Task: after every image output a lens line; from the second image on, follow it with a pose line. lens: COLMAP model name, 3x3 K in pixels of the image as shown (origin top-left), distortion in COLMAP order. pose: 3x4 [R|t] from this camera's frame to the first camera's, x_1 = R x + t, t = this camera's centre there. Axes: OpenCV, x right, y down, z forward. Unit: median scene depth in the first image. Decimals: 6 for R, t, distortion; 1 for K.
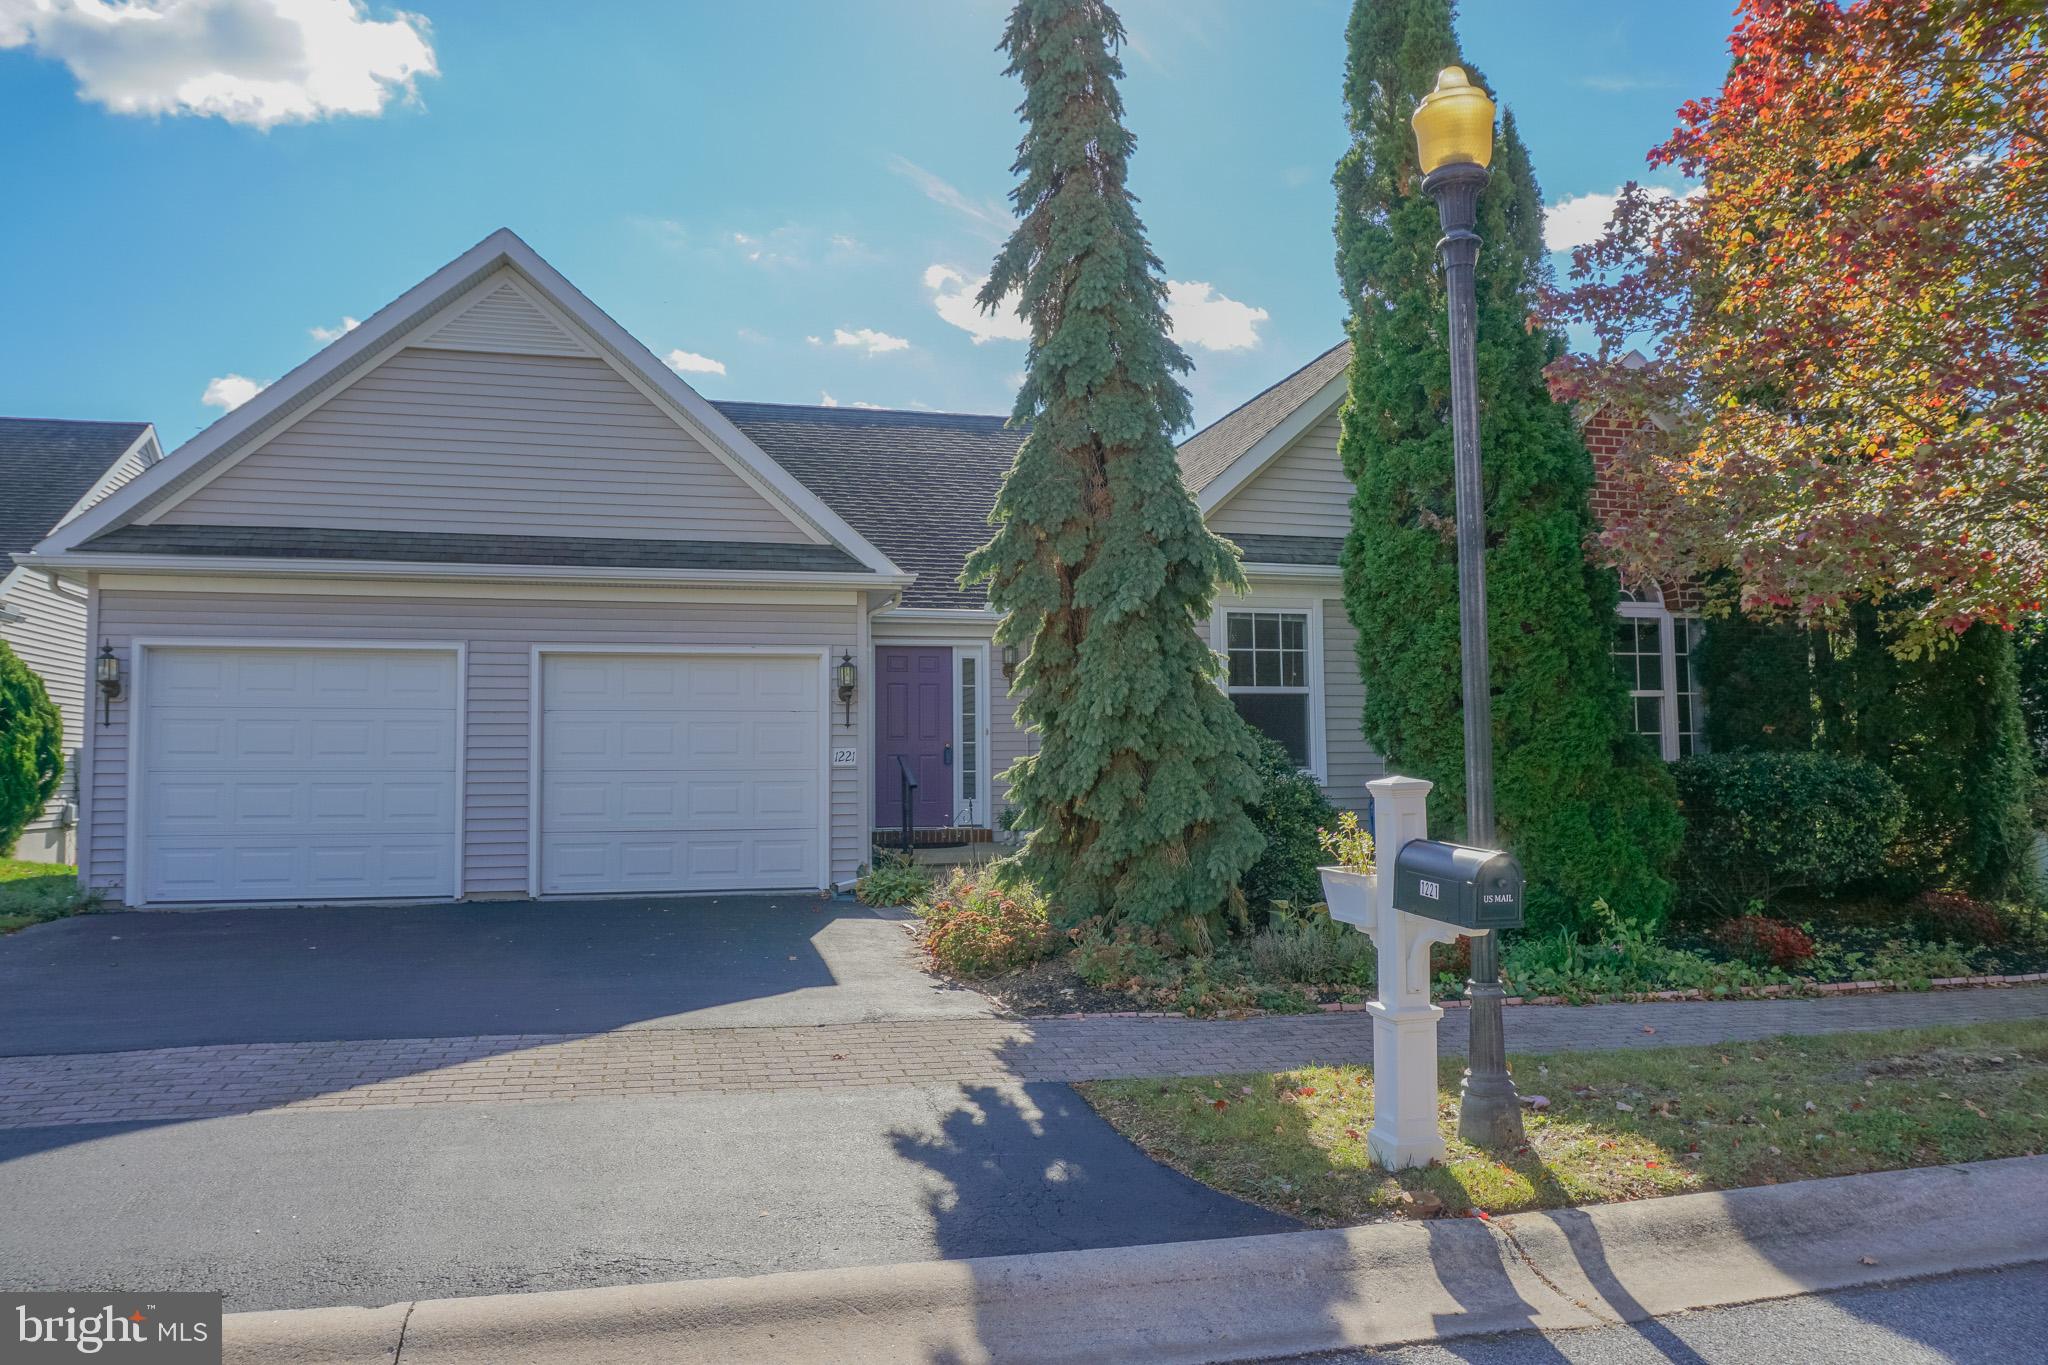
lens RADIAL K [[1357.0, 0, 1024.0], [0, 1357.0, 682.5], [0, 0, 1]] dist [-0.070555, 0.034889]
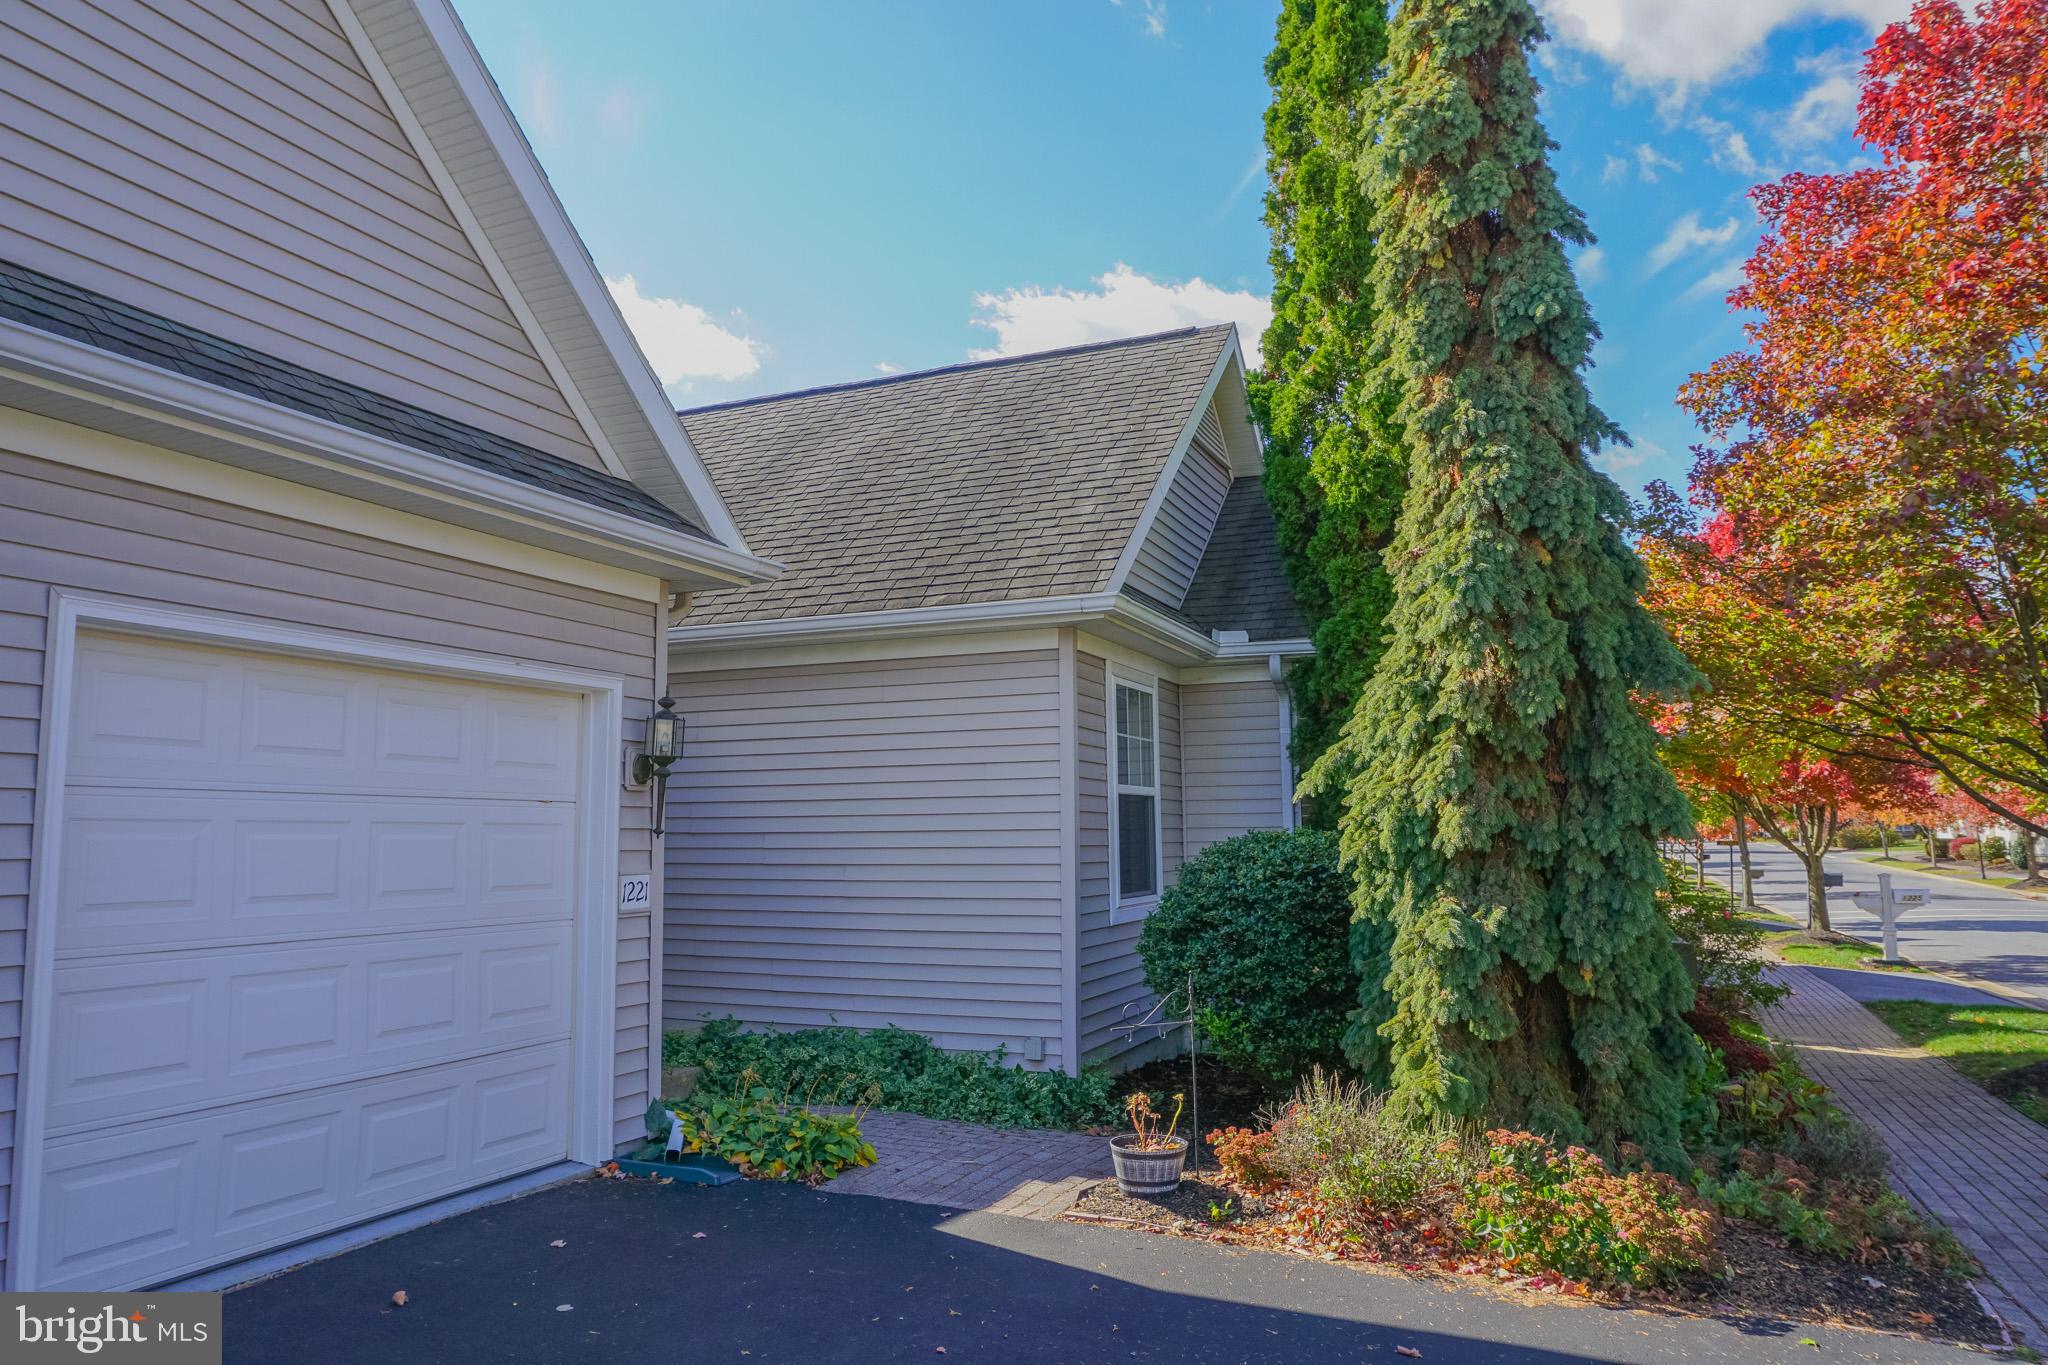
lens RADIAL K [[1357.0, 0, 1024.0], [0, 1357.0, 682.5], [0, 0, 1]] dist [-0.070555, 0.034889]
pose [[0.620497, 0.093109, 0.778661, -0.473947], [-0.048336, 0.995580, -0.080529, 0.009942], [-0.782717, 0.012330, 0.622255, 0.596498]]
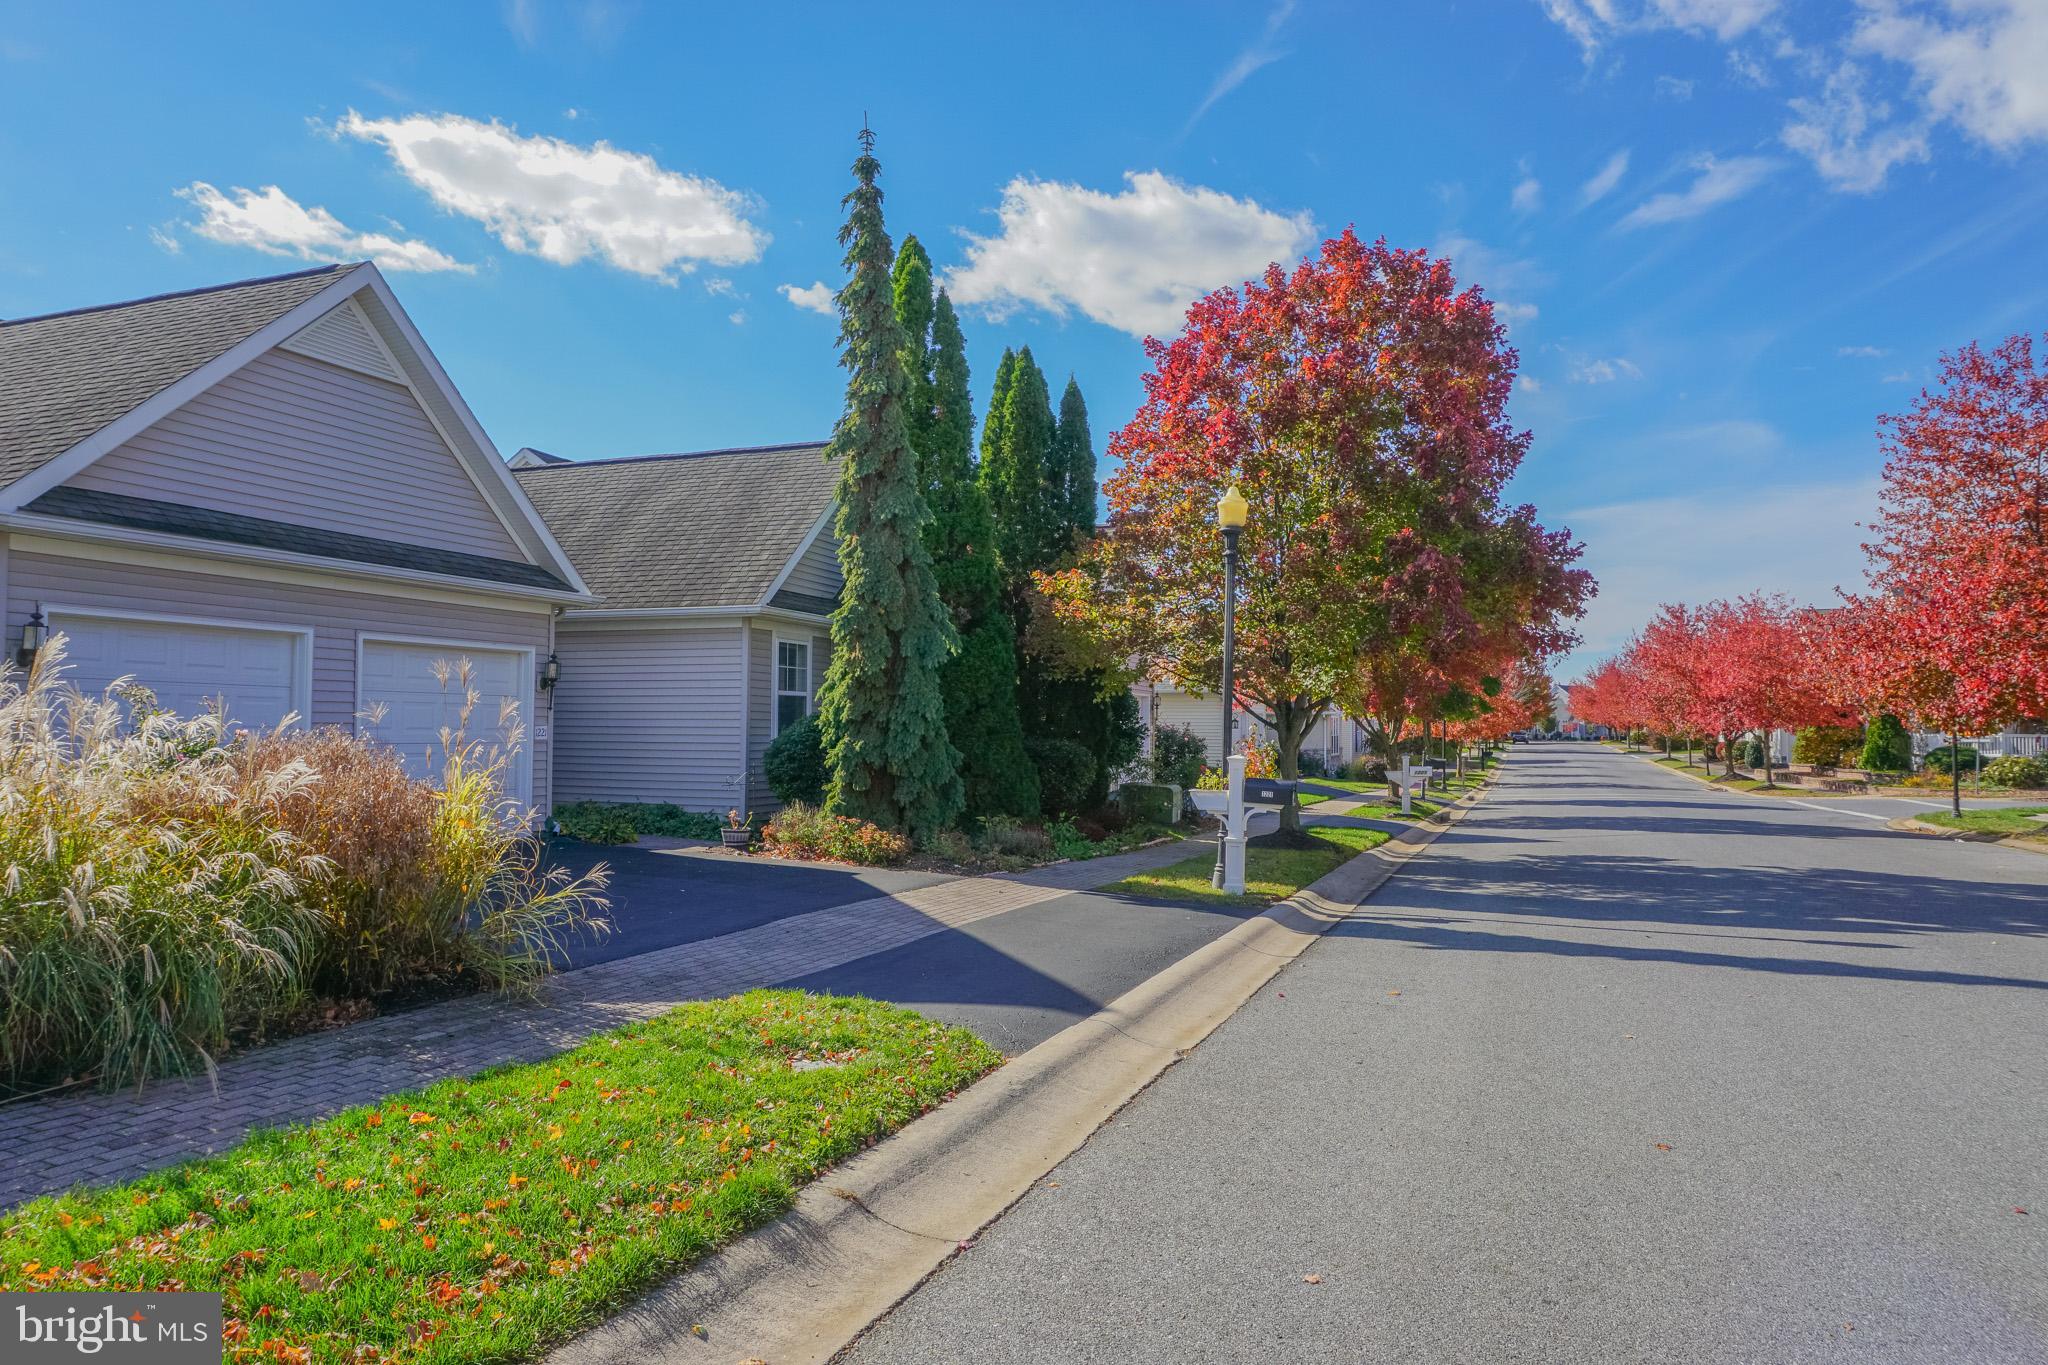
lens RADIAL K [[1357.0, 0, 1024.0], [0, 1357.0, 682.5], [0, 0, 1]] dist [-0.070555, 0.034889]
pose [[0.580902, 0.042026, 0.812888, -0.955323], [-0.064522, 0.997901, -0.005482, -0.016212], [-0.811412, -0.049264, 0.582394, -0.114413]]
